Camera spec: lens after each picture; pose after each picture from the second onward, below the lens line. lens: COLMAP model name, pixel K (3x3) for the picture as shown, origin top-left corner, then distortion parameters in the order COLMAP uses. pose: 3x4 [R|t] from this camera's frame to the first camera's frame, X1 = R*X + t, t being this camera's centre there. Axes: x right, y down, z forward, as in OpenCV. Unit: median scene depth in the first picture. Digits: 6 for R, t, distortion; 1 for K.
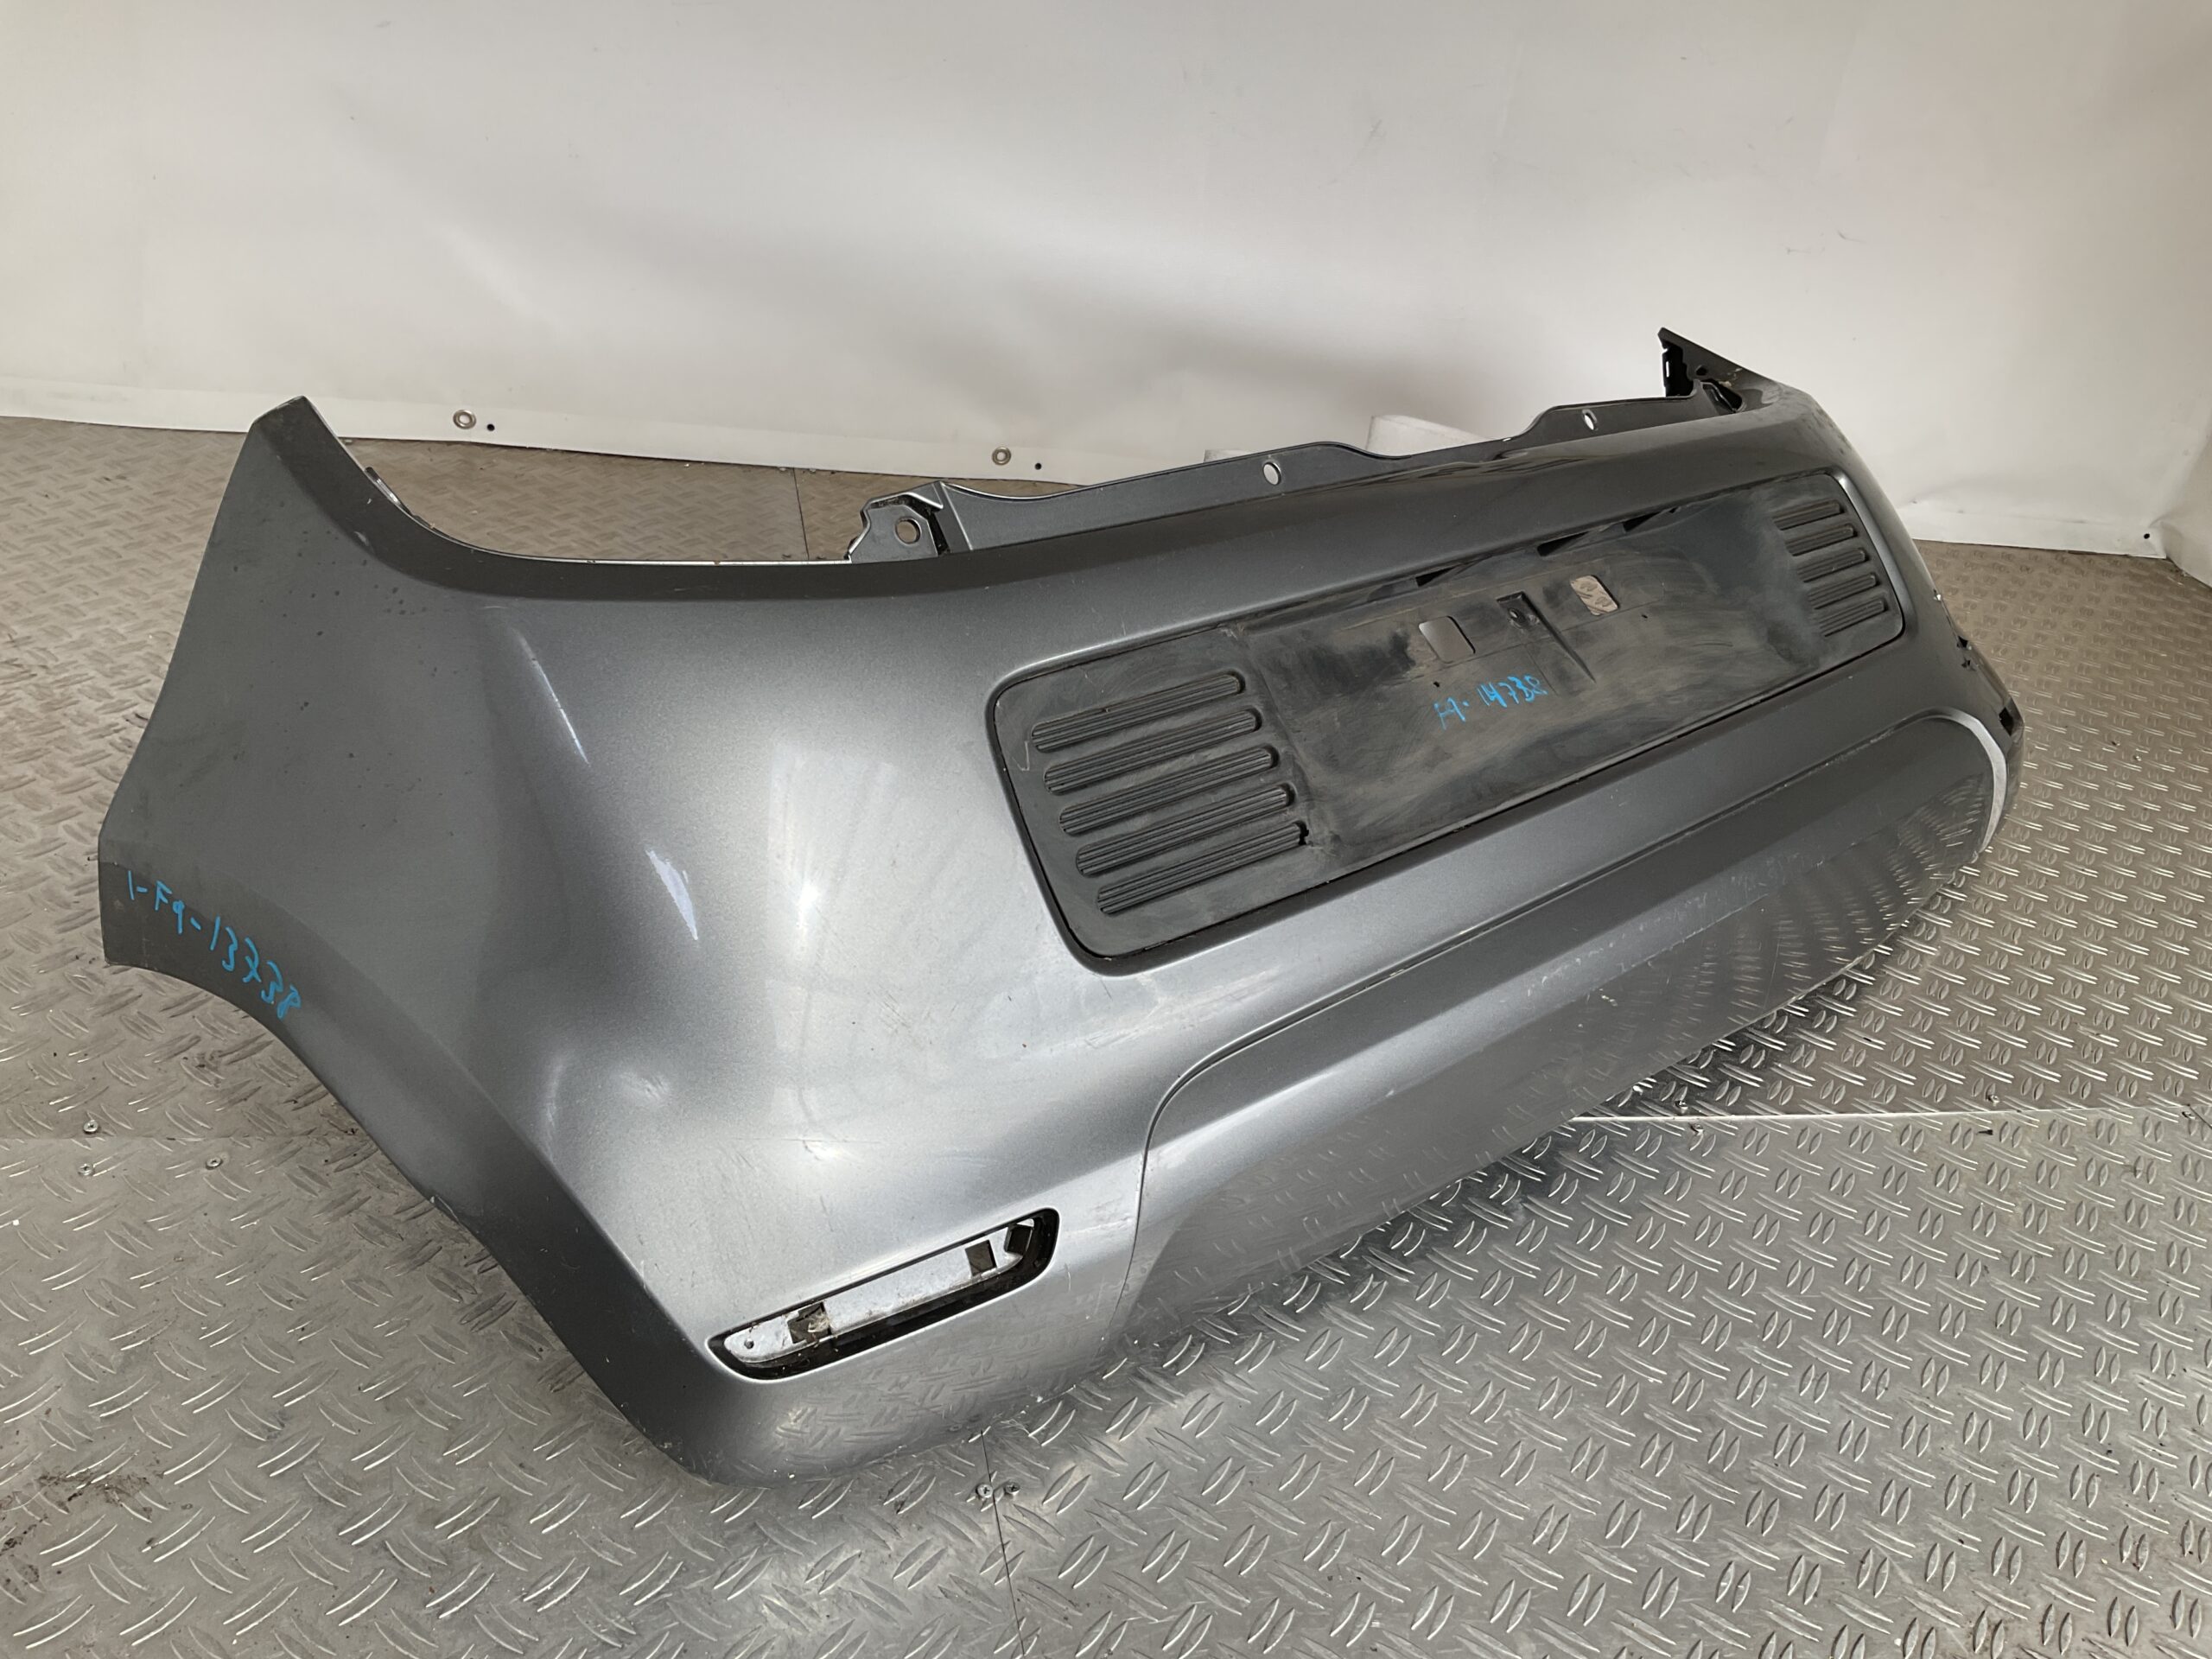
lens RADIAL K [[1848.7, 0, 1106.0], [0, 1848.7, 829.5], [0, 0, 1]] dist [0.072755, -0.160766]
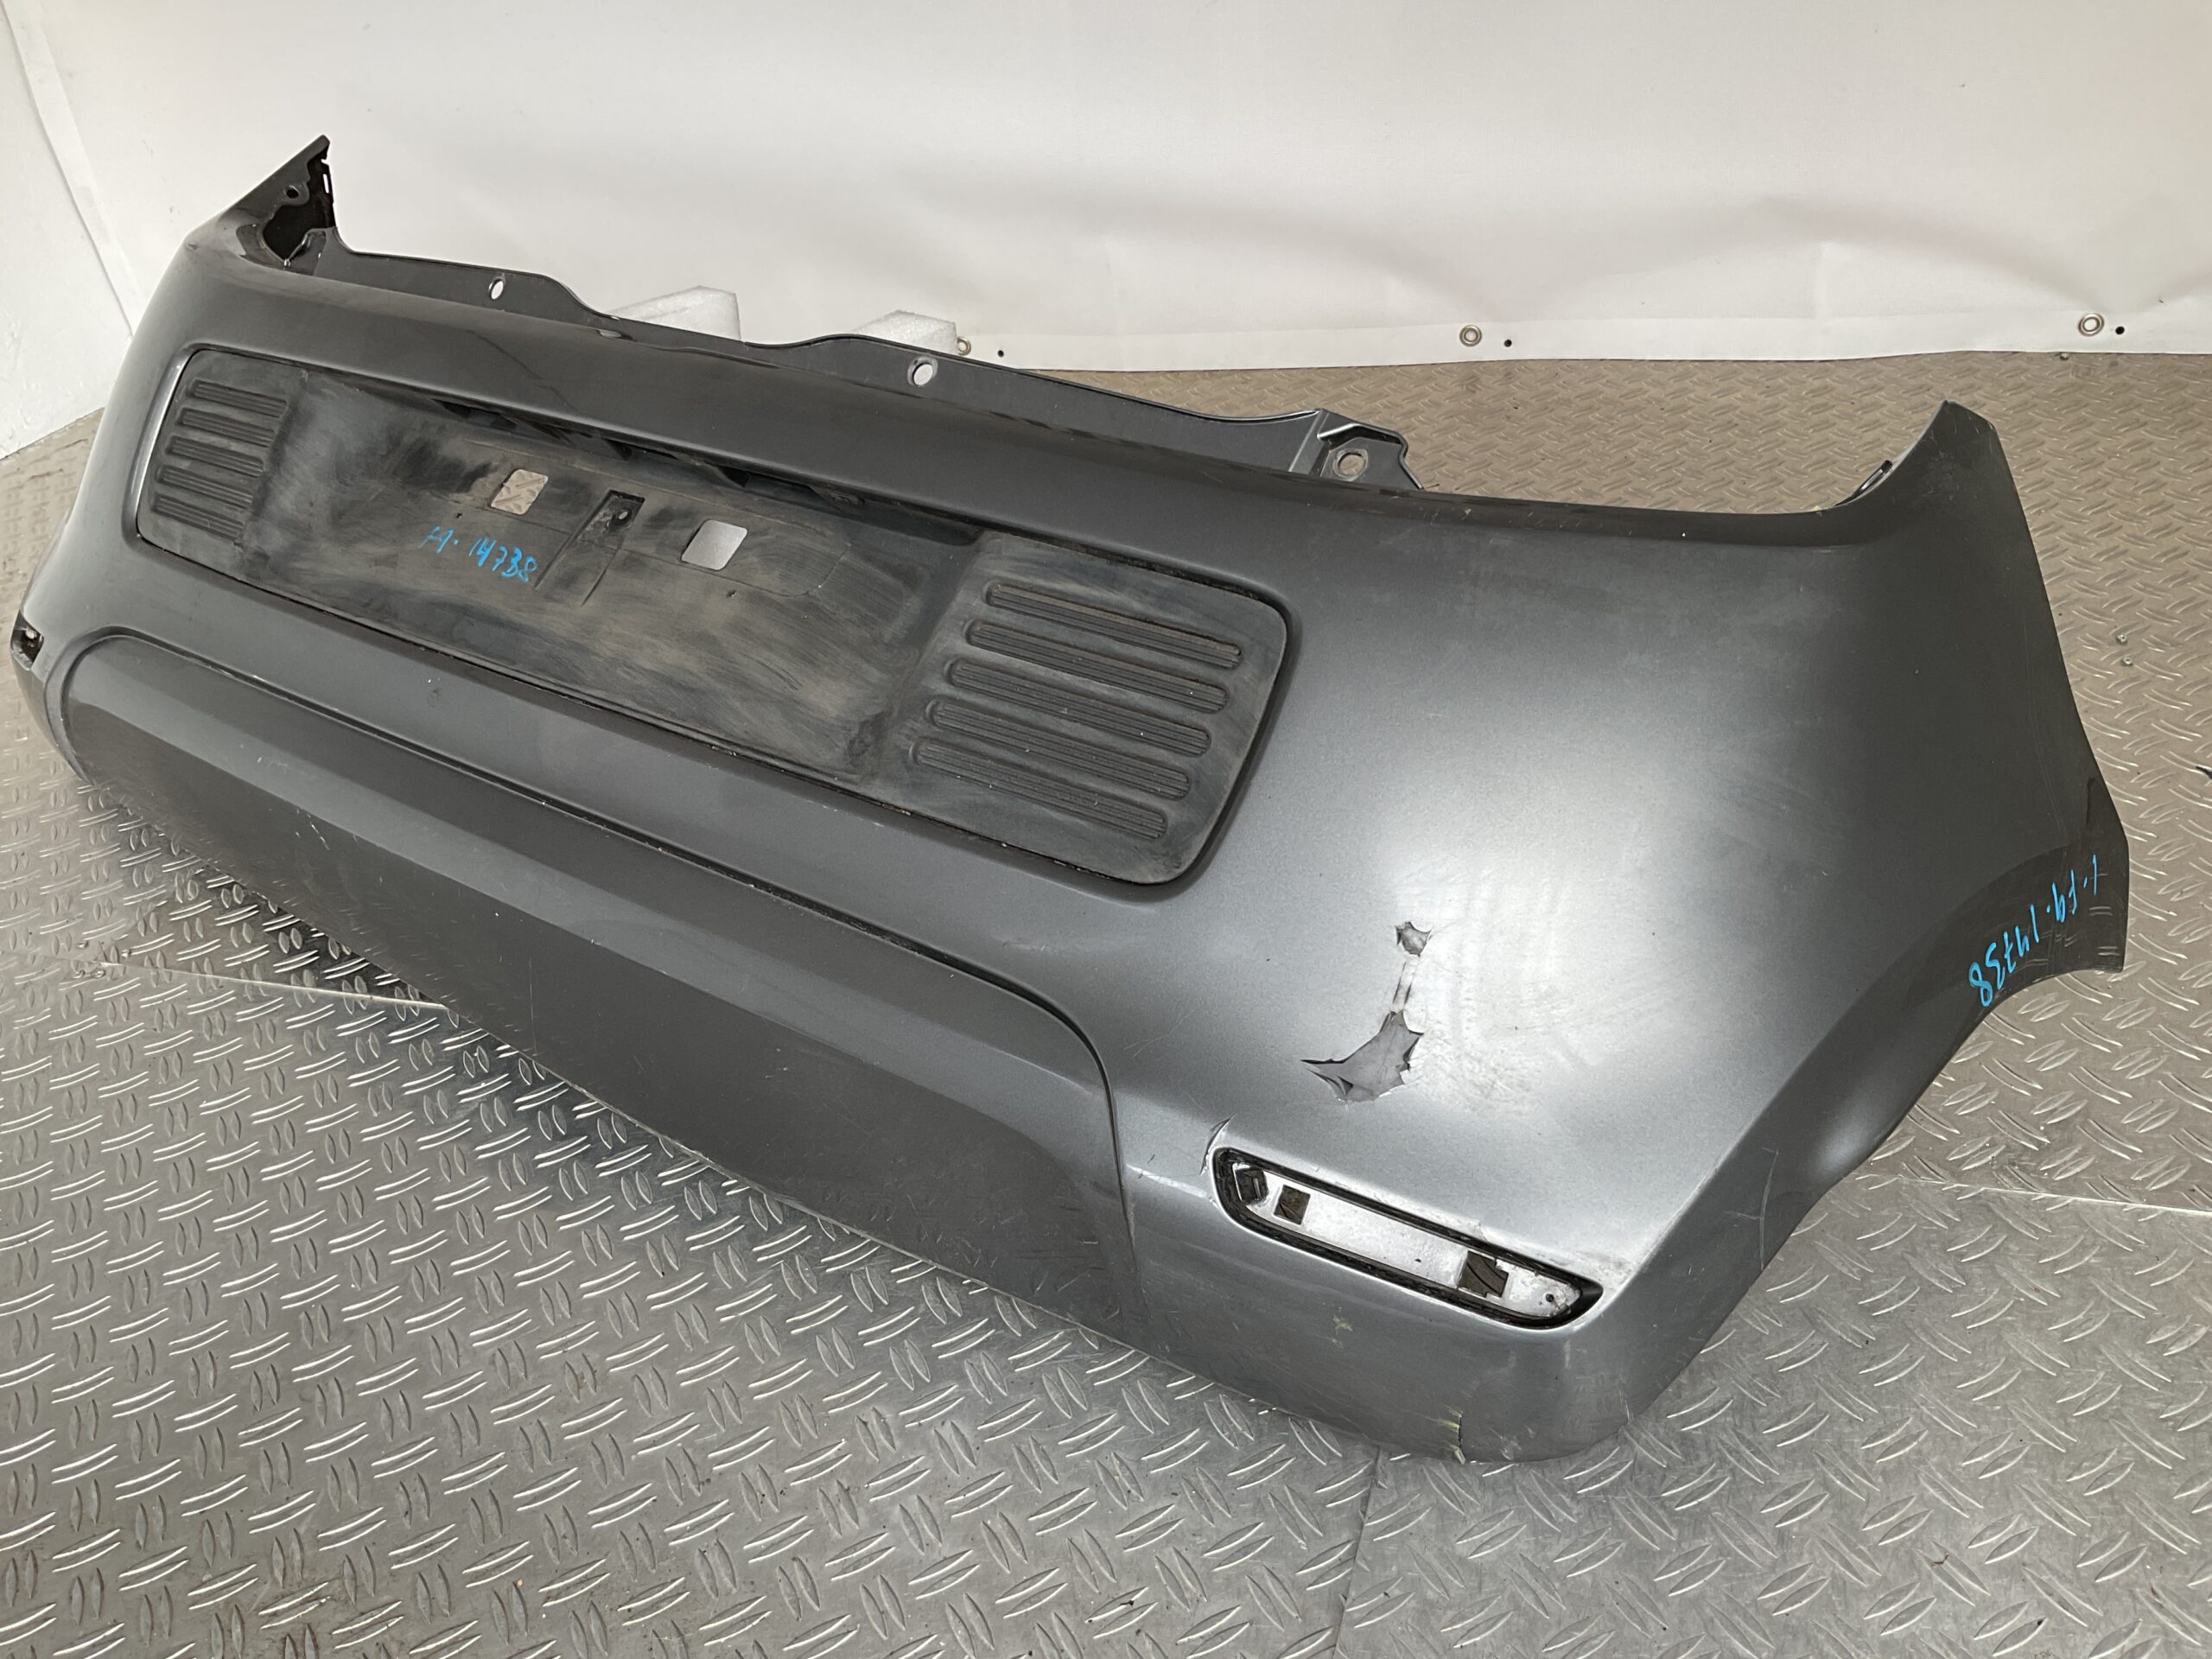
lens RADIAL K [[1848.7, 0, 1106.0], [0, 1848.7, 829.5], [0, 0, 1]] dist [0.072755, -0.160766]
pose [[0.145551, 0.394263, -0.907398, 1.199507], [-0.382606, 0.868237, 0.315876, -0.378740], [0.912375, 0.301199, 0.277220, 1.061069]]
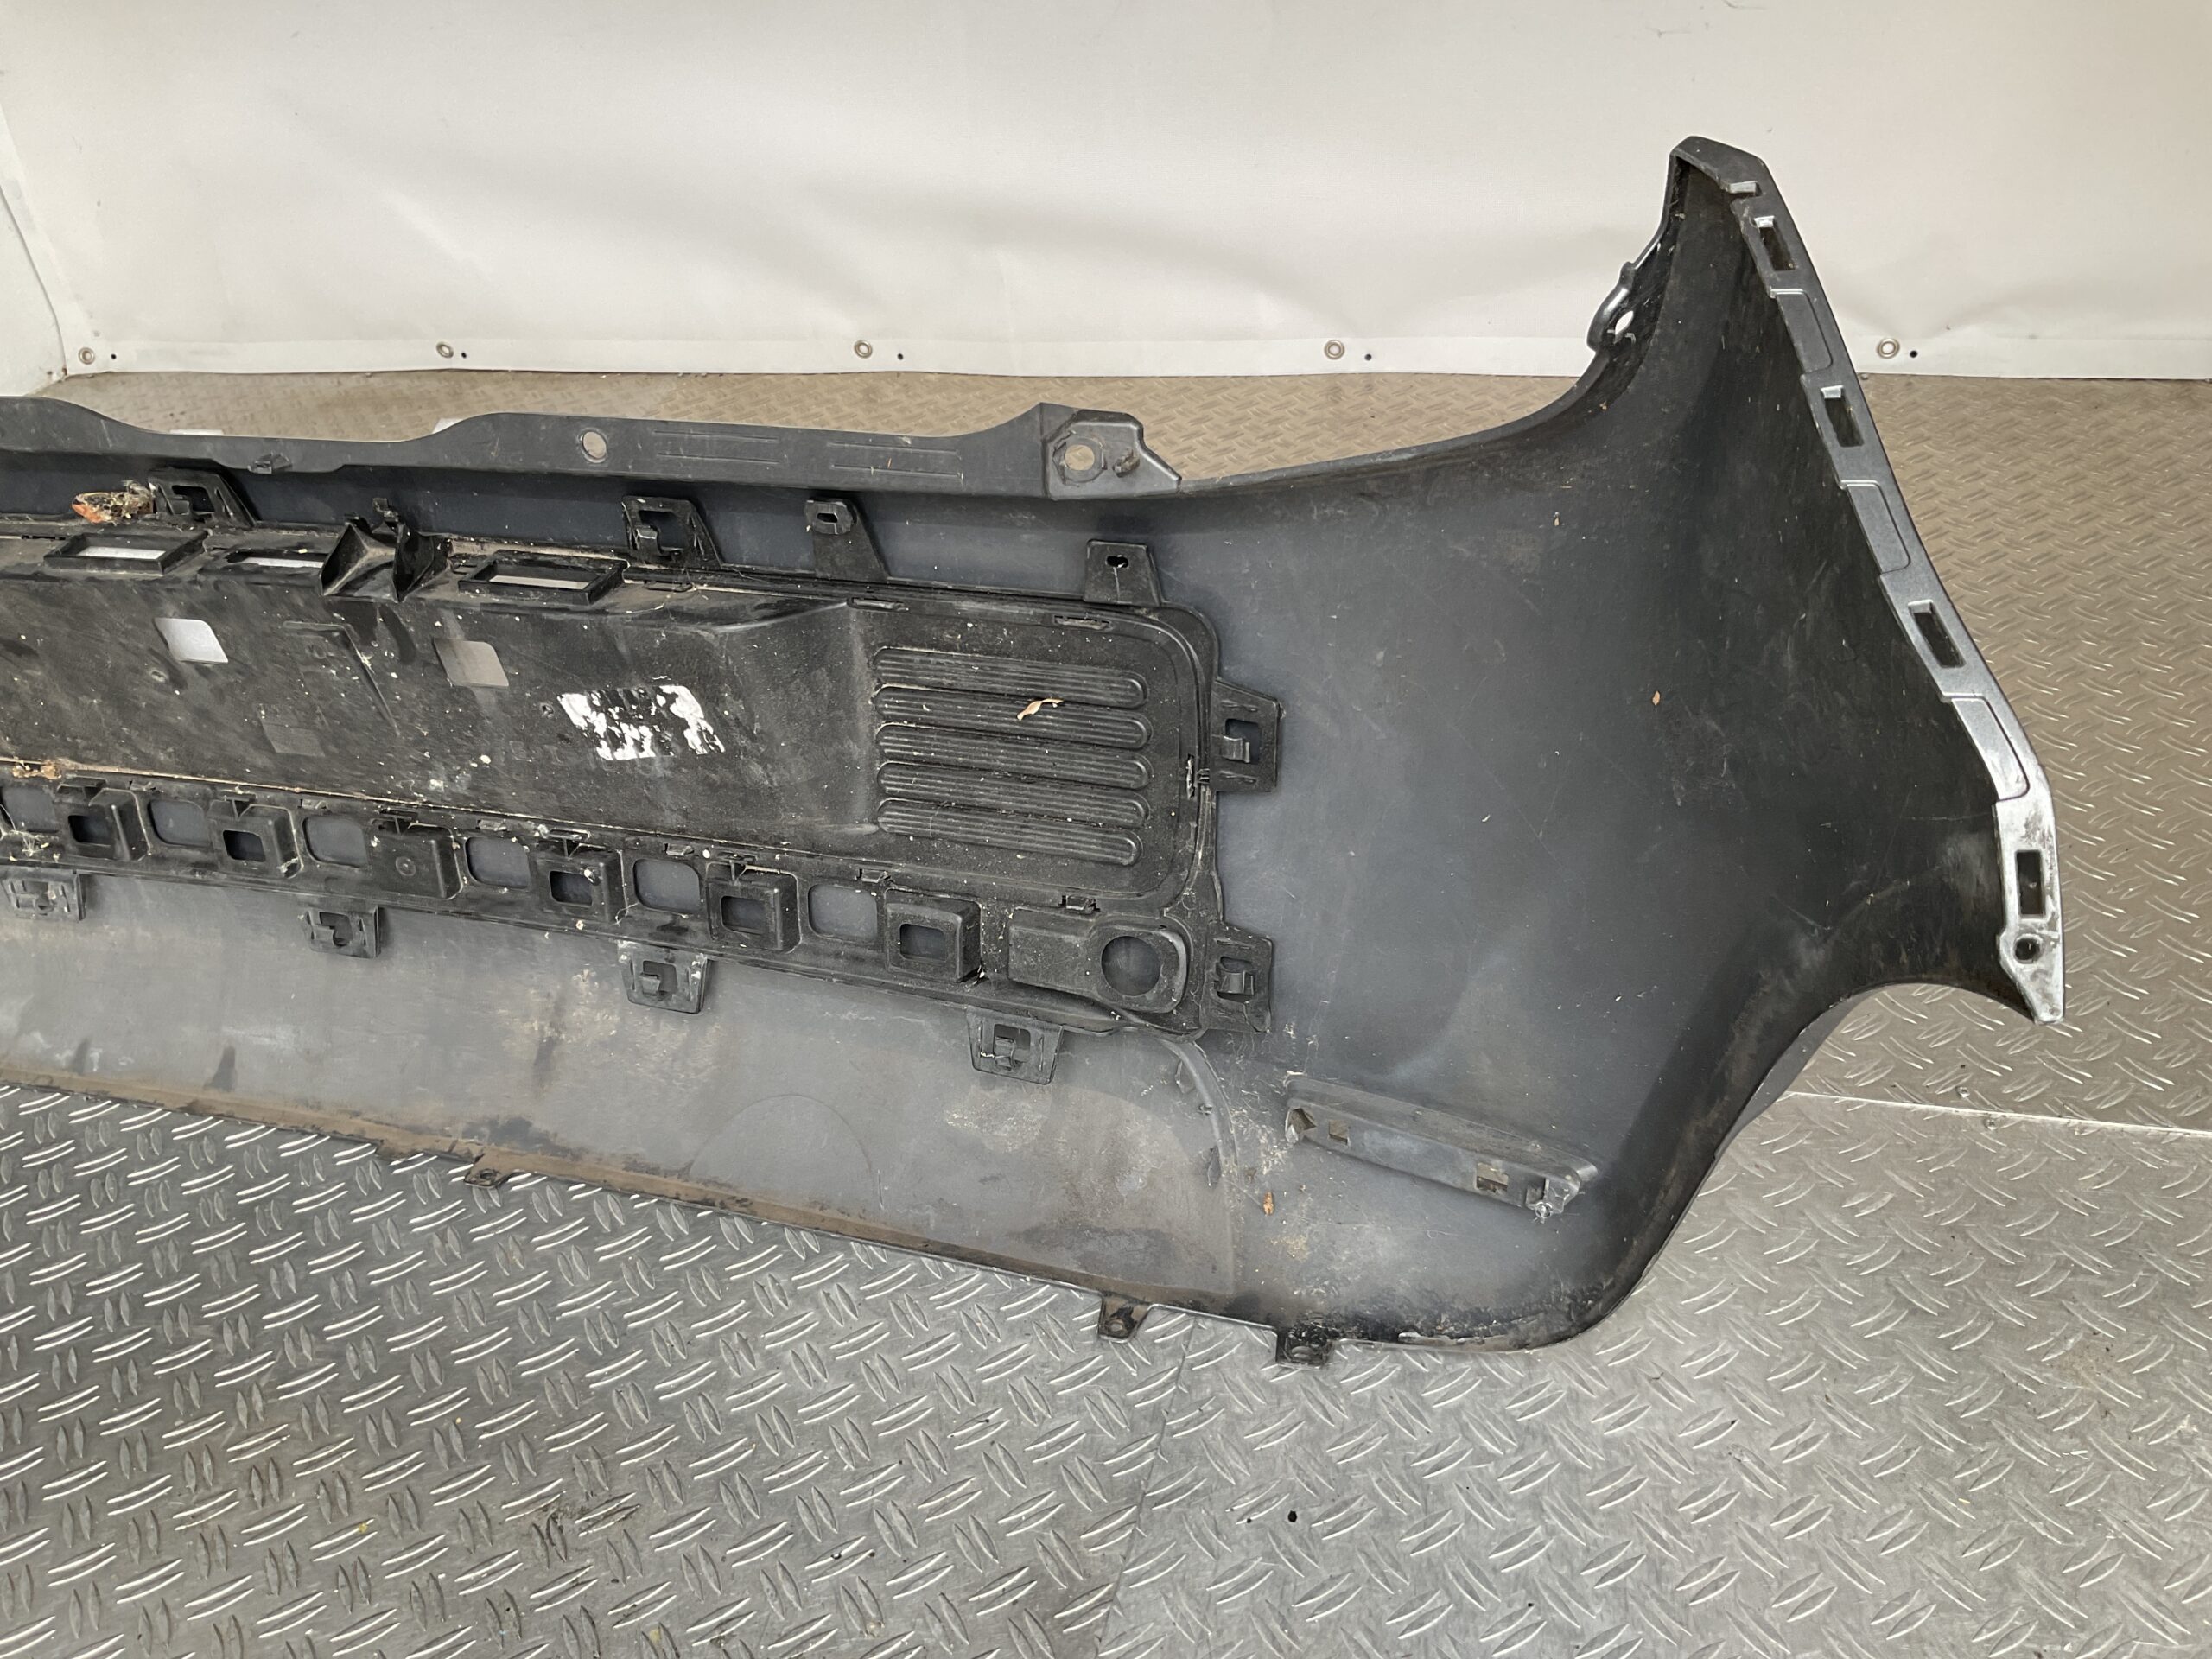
lens RADIAL K [[1849.8, 0, 1136.1], [0, 1849.8, 824.9], [0, 0, 1]] dist [0.090408, -0.202504]
pose [[0.197959, 0.392732, -0.898095, 1.259141], [-0.403711, 0.867574, 0.290400, -0.391469], [0.893213, 0.305084, 0.330294, 1.058489]]
